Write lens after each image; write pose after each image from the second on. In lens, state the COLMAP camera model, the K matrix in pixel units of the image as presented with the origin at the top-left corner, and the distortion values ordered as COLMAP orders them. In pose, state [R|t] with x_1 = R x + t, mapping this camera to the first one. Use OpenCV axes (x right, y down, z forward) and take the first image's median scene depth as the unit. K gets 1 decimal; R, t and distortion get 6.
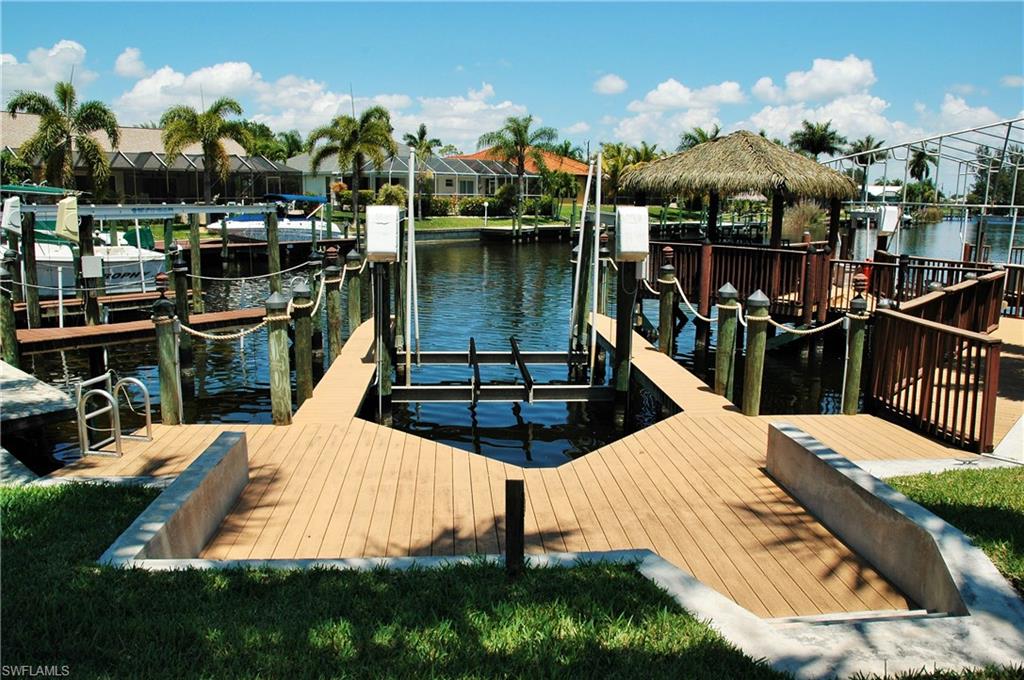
lens RADIAL K [[814.4, 0, 512.5], [0, 814.4, 338.2], [0, 0, 1]] dist [-0.037300, 0.006290]
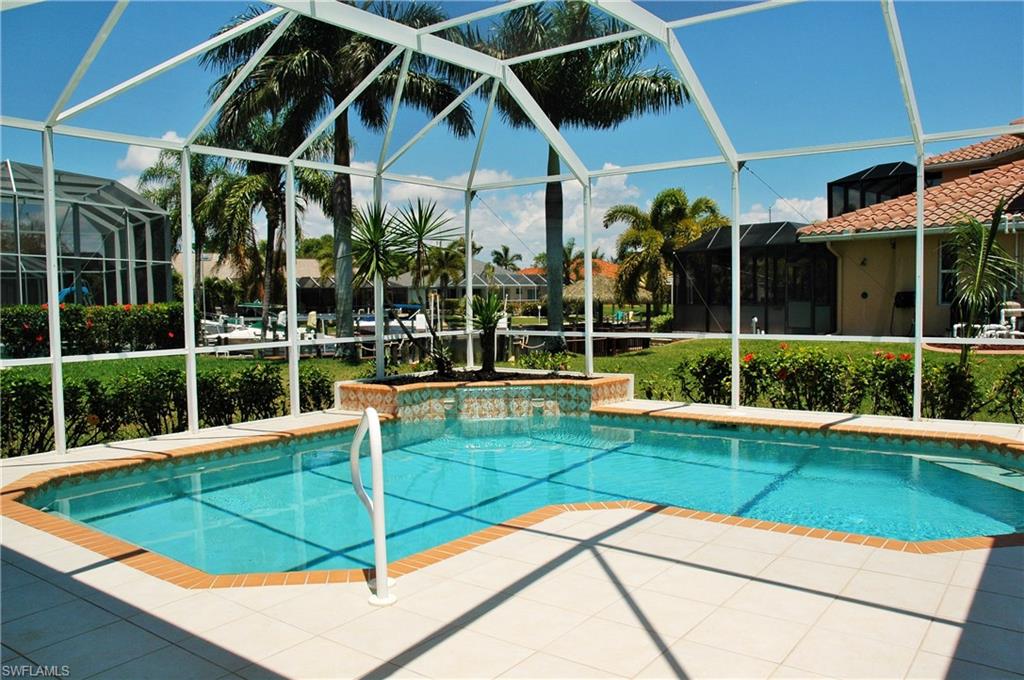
lens RADIAL K [[814.4, 0, 511.3], [0, 814.4, 340.1], [0, 0, 1]] dist [-0.037300, 0.006290]
pose [[0.991260, -0.012762, -0.131302, 0.095581], [-0.002944, 0.992922, -0.118730, 0.050729], [0.131888, 0.118079, 0.984207, -0.334092]]
